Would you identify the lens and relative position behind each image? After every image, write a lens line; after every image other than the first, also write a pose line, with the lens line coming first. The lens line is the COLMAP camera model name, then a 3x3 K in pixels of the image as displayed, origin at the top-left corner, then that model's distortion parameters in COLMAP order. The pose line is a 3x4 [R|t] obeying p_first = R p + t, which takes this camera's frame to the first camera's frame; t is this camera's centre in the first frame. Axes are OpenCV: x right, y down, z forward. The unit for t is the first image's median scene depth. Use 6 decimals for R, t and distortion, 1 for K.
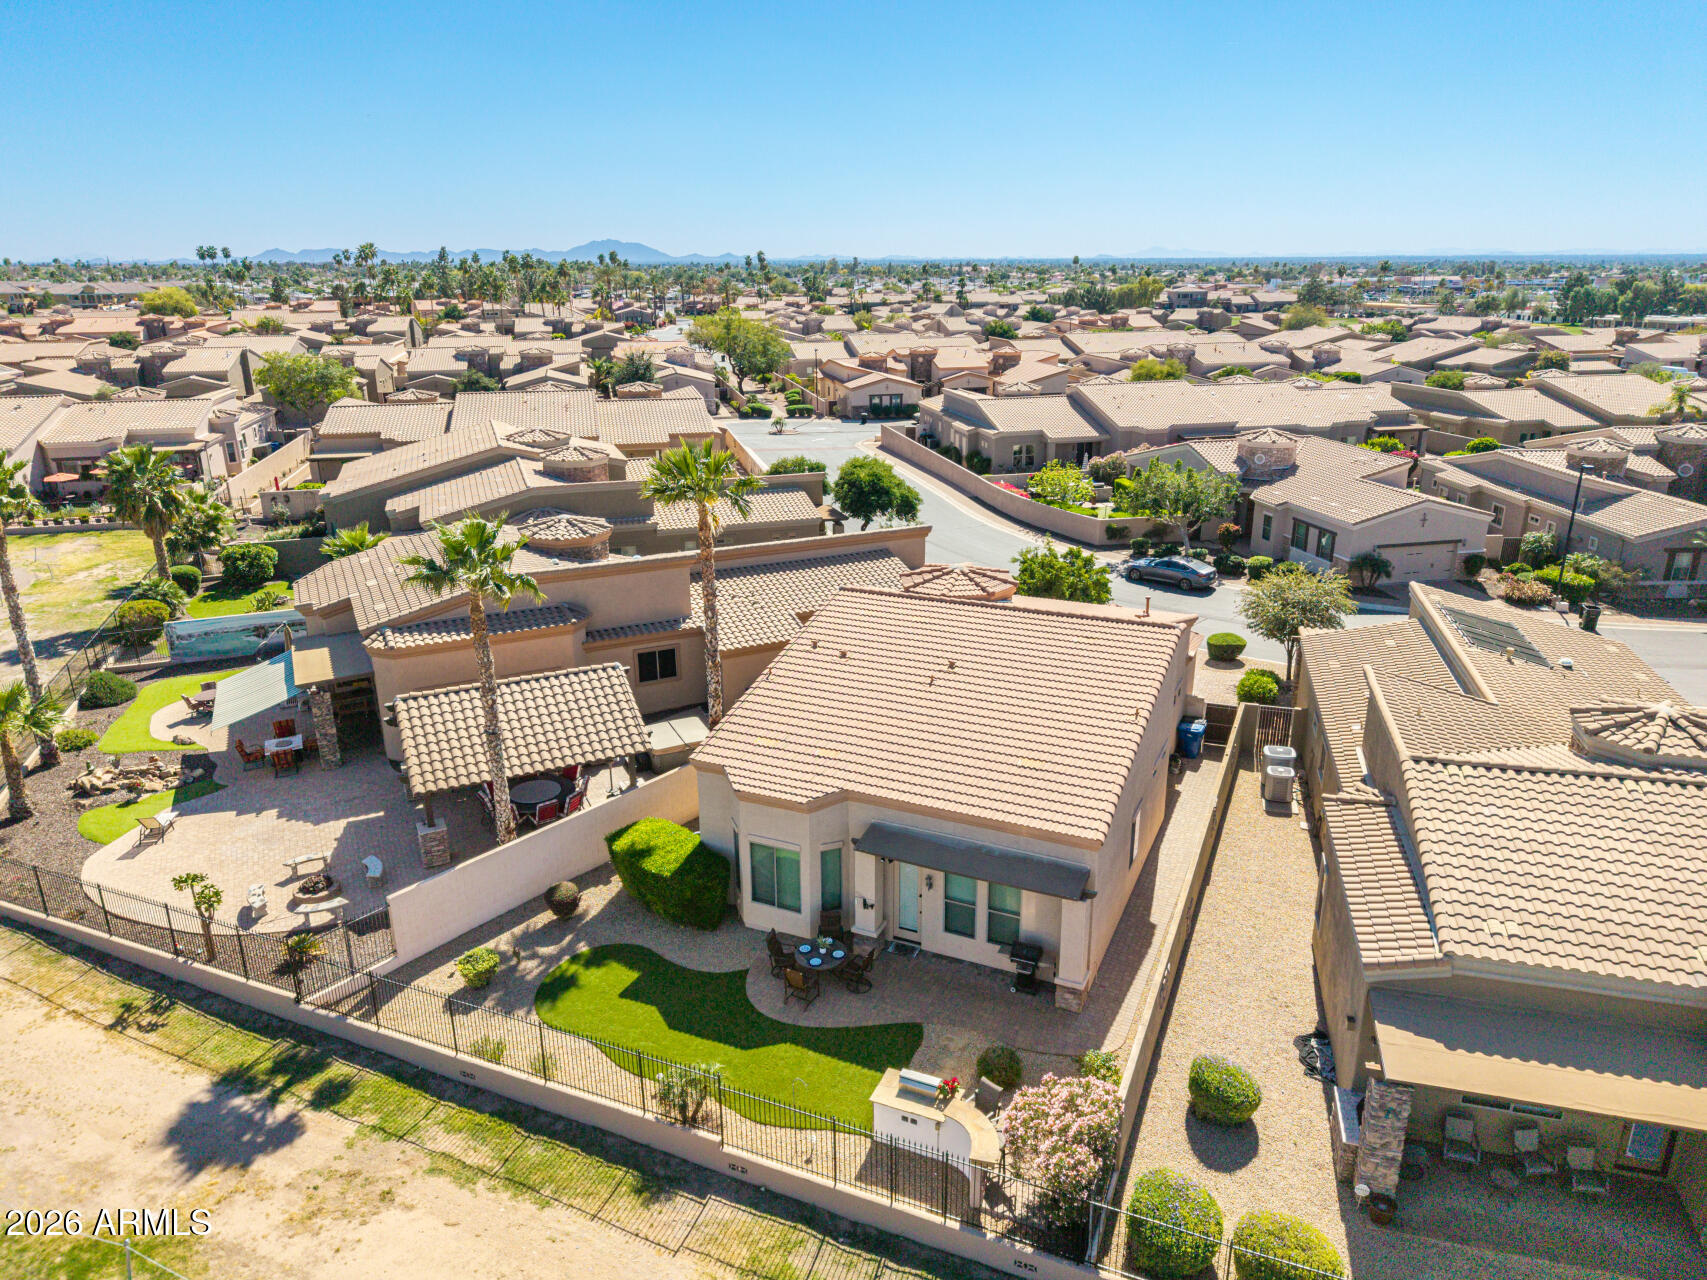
lens RADIAL K [[1164.3, 0, 845.1], [0, 1164.3, 633.7], [0, 0, 1]] dist [0.031290, -0.028749]
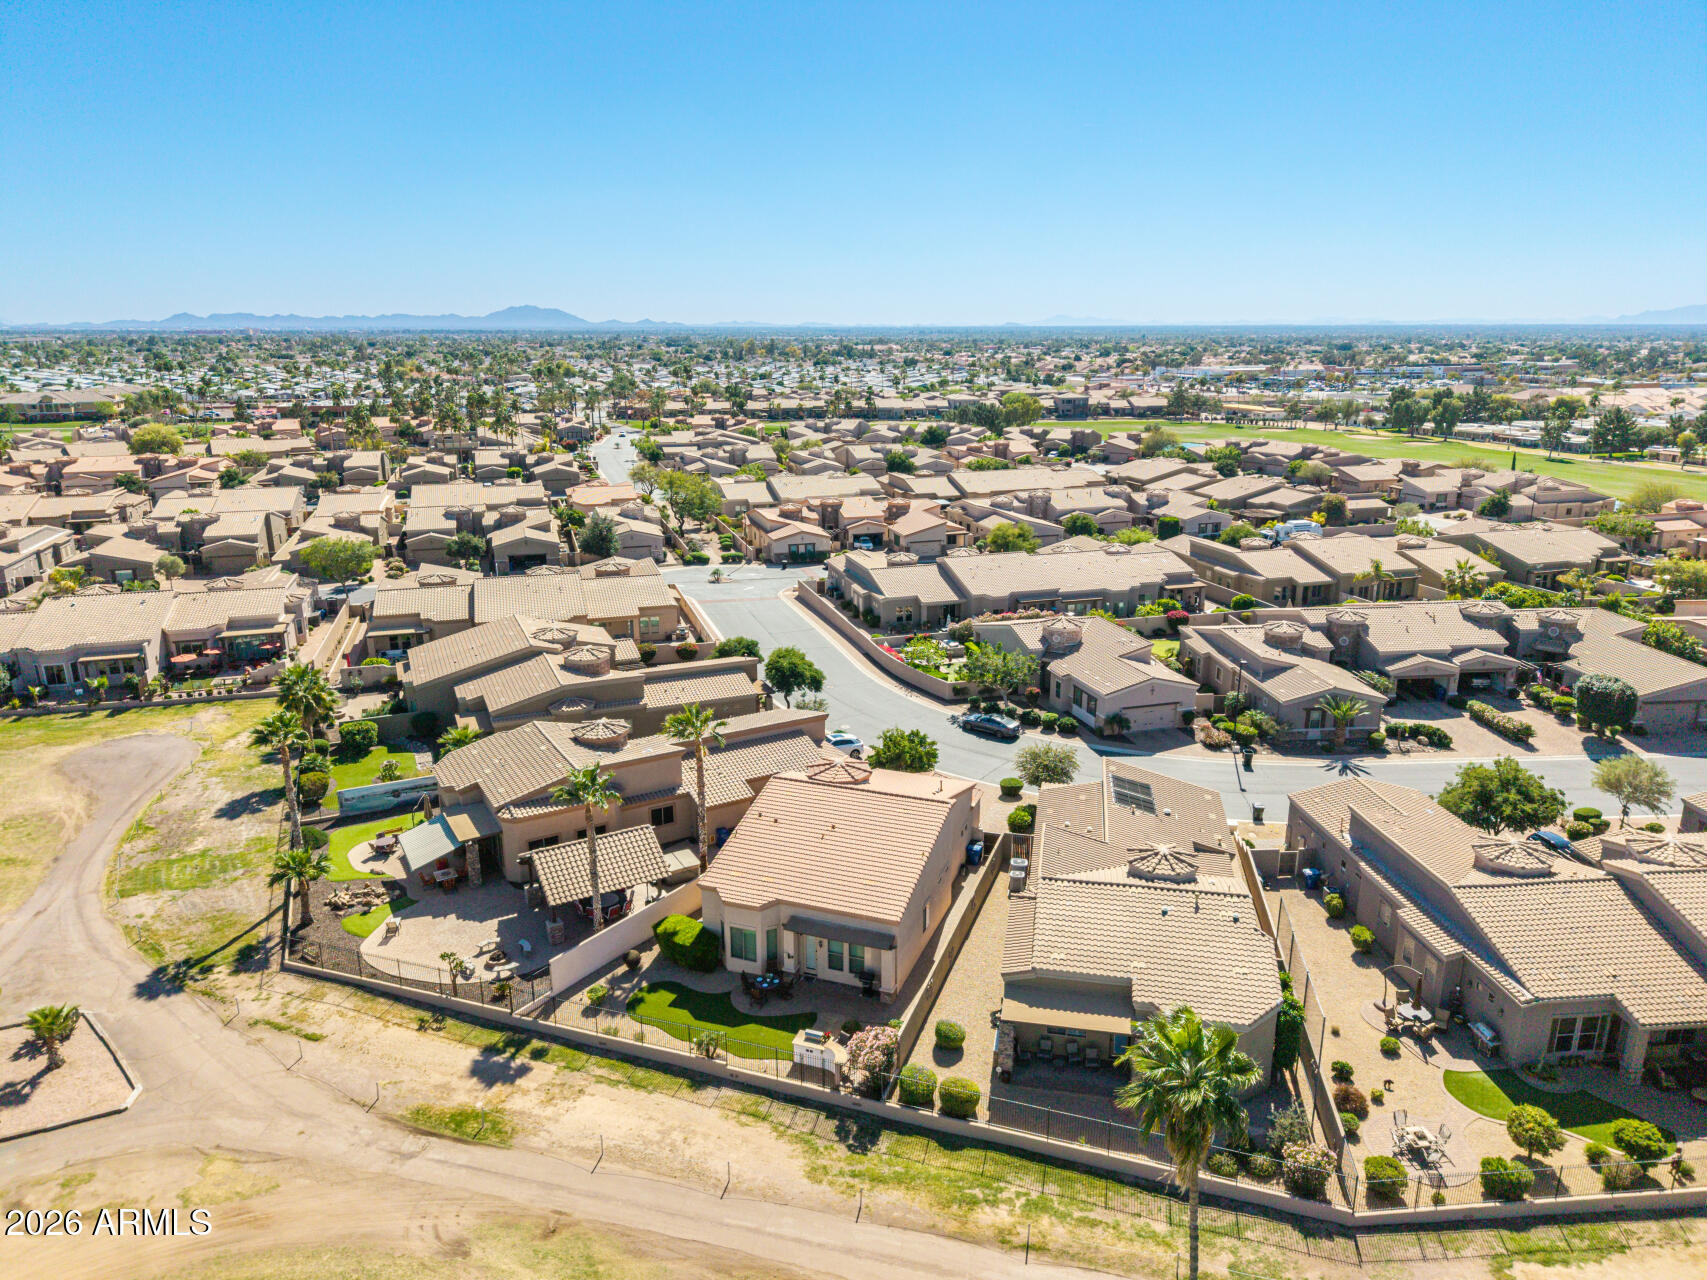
lens RADIAL K [[1168.0, 0, 837.7], [0, 1168.0, 642.5], [0, 0, 1]] dist [0.037038, -0.030144]
pose [[0.998078, -0.017750, 0.059376, -0.008412], [0.019994, 0.999100, -0.037407, -0.218342], [-0.058659, 0.038523, 0.997535, -0.982503]]
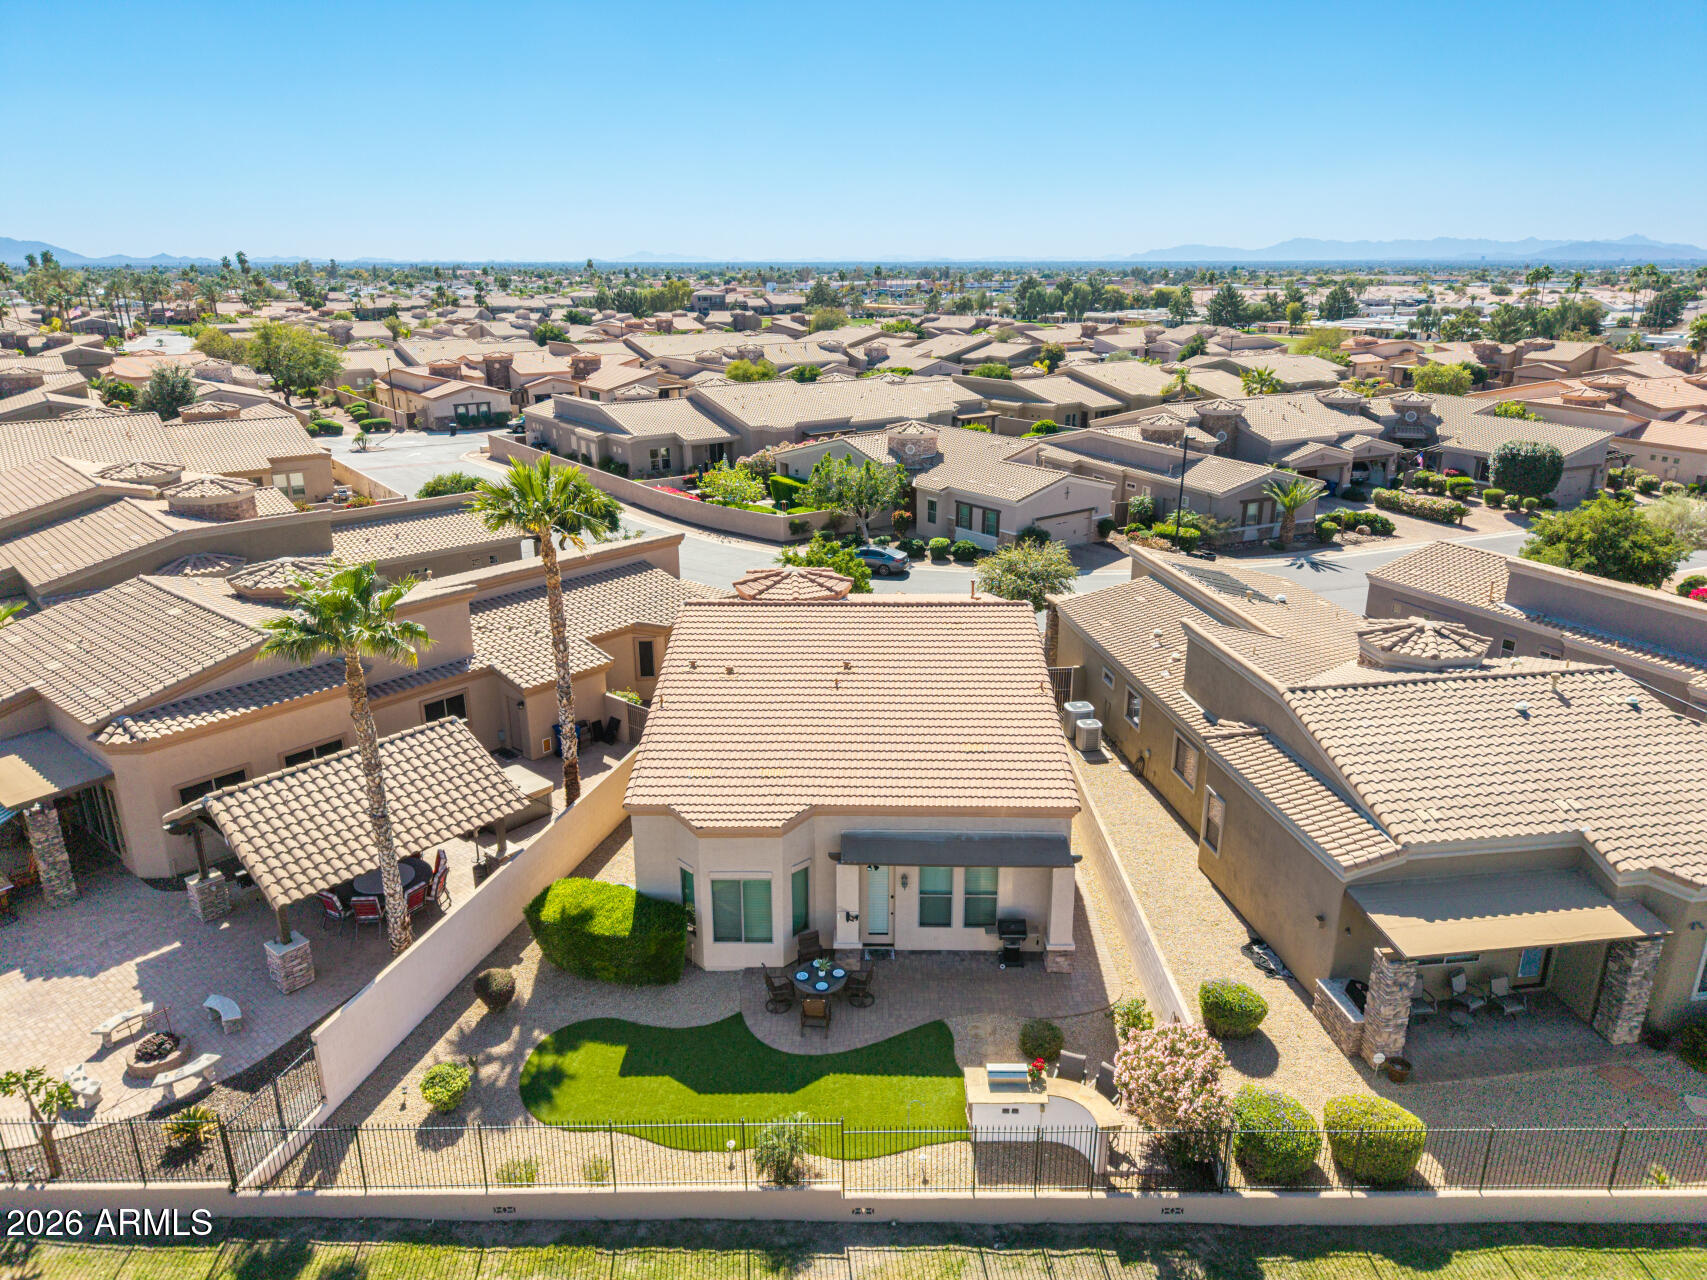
lens RADIAL K [[1164.3, 0, 845.1], [0, 1164.3, 633.7], [0, 0, 1]] dist [0.031290, -0.028749]
pose [[0.914061, -0.120935, 0.387128, -0.313415], [0.122117, 0.992280, 0.021644, -0.023899], [-0.386756, 0.027491, 0.921772, 0.085905]]
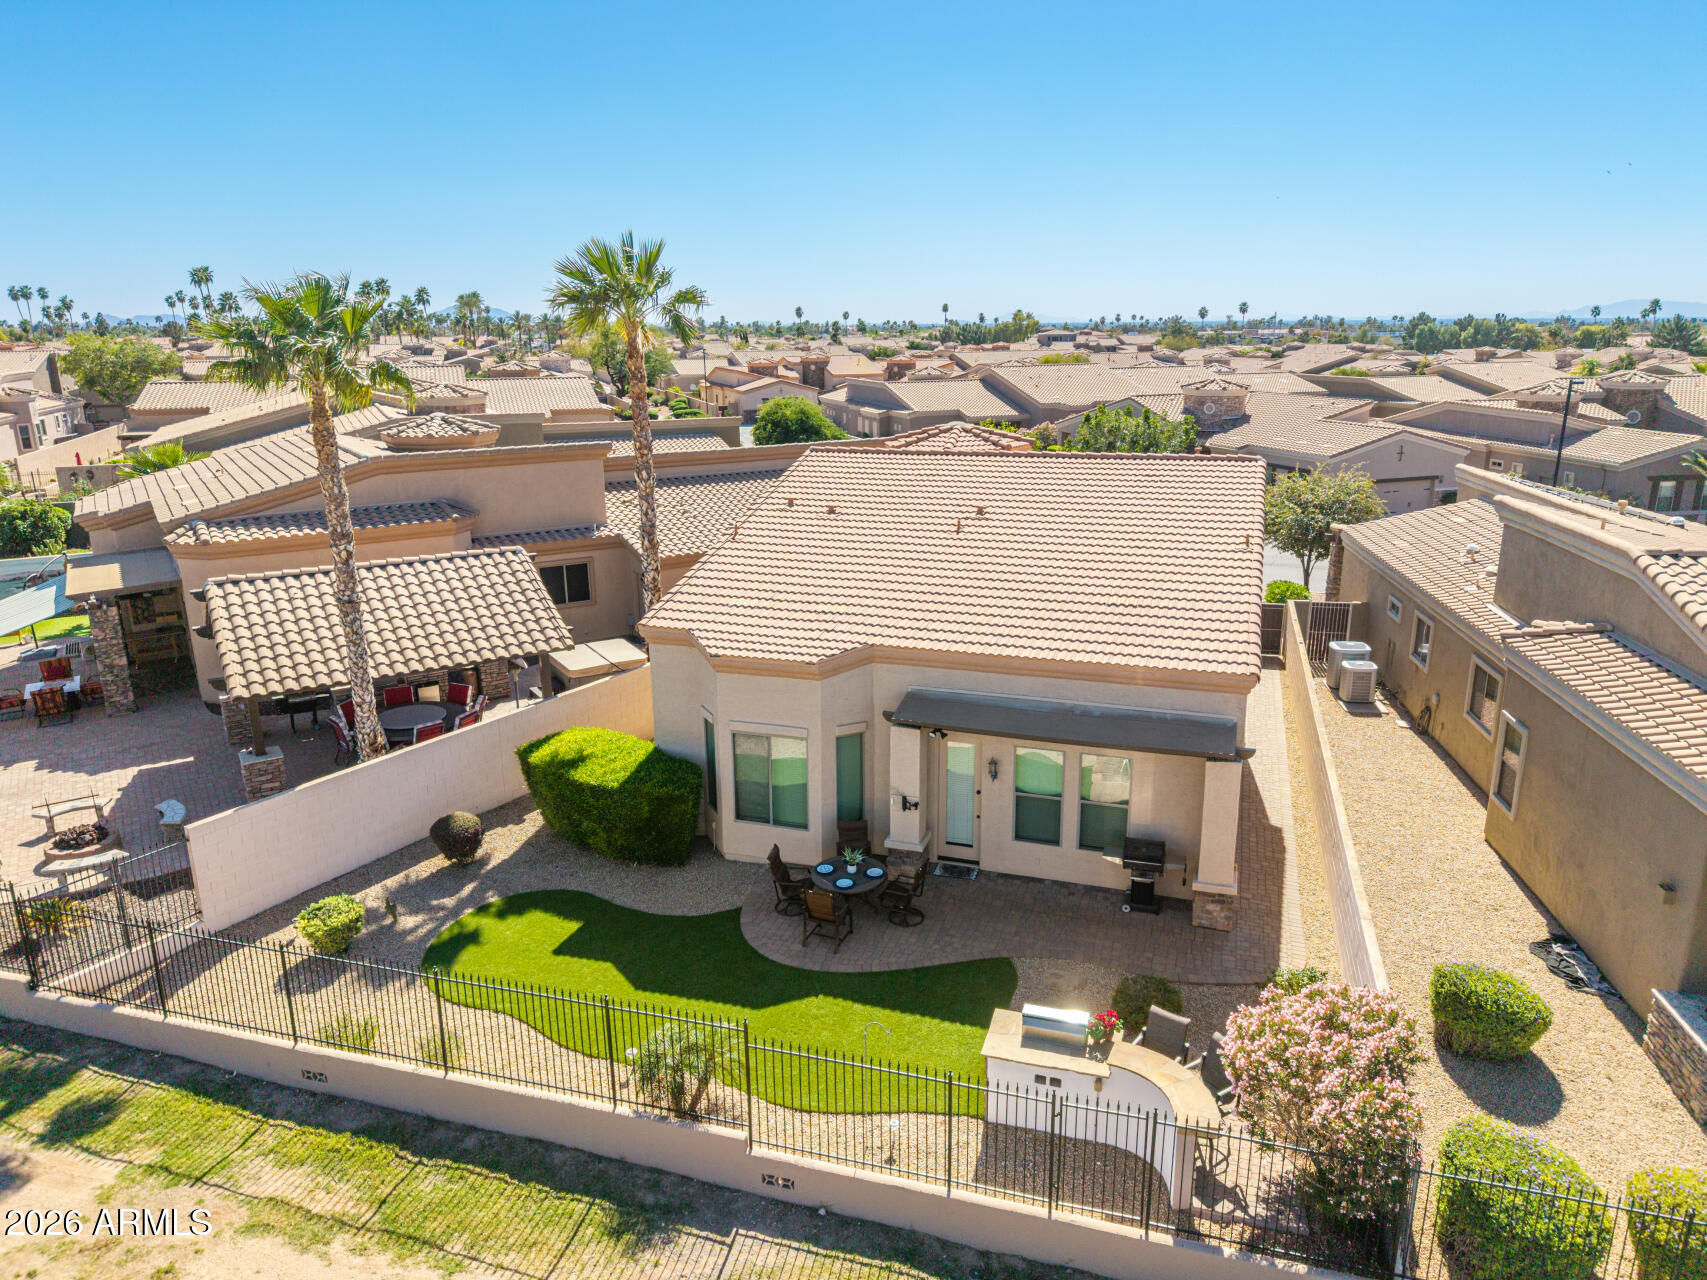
lens RADIAL K [[1164.3, 0, 845.1], [0, 1164.3, 633.7], [0, 0, 1]] dist [0.031290, -0.028749]
pose [[0.993553, -0.029123, 0.109563, -0.086670], [0.035228, 0.997908, -0.054202, 0.155405], [-0.107755, 0.057712, 0.992501, 0.282177]]
